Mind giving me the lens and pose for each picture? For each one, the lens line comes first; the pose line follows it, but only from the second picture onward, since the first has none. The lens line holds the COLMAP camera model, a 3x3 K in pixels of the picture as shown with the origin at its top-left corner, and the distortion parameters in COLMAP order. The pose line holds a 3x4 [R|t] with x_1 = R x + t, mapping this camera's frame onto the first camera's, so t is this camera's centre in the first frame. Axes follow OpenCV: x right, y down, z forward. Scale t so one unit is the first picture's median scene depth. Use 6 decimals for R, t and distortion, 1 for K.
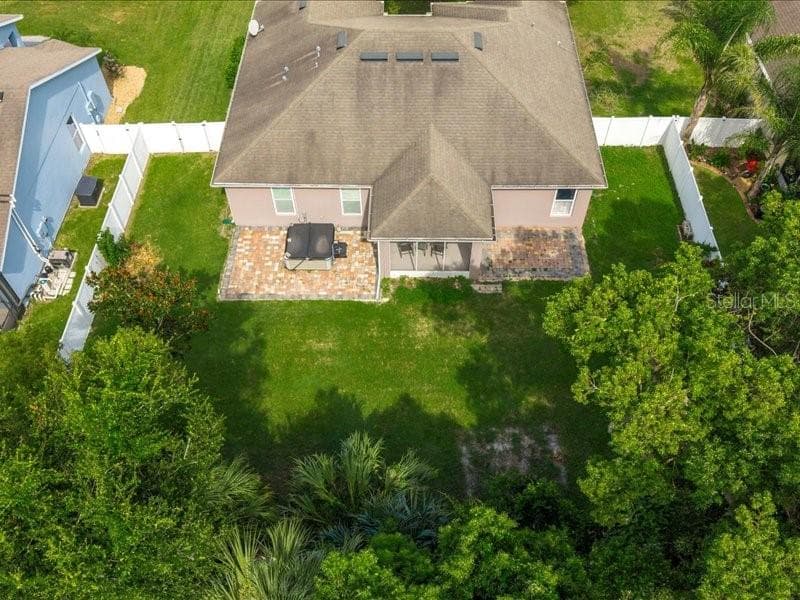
lens RADIAL K [[685.8, 0, 400.0], [0, 685.8, 300.0], [0, 0, 1]] dist [0.007094, -0.007223]
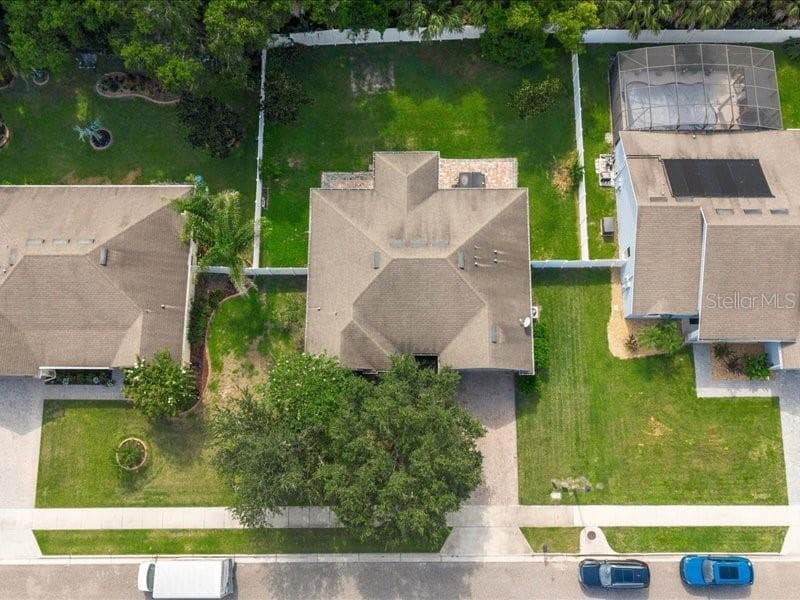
lens RADIAL K [[685.8, 0, 400.0], [0, 685.8, 300.0], [0, 0, 1]] dist [0.007094, -0.007223]
pose [[-0.999618, 0.010338, 0.025644, 0.019007], [0.012258, -0.665645, 0.746168, -1.937302], [0.024784, 0.746197, 0.665264, 0.011007]]
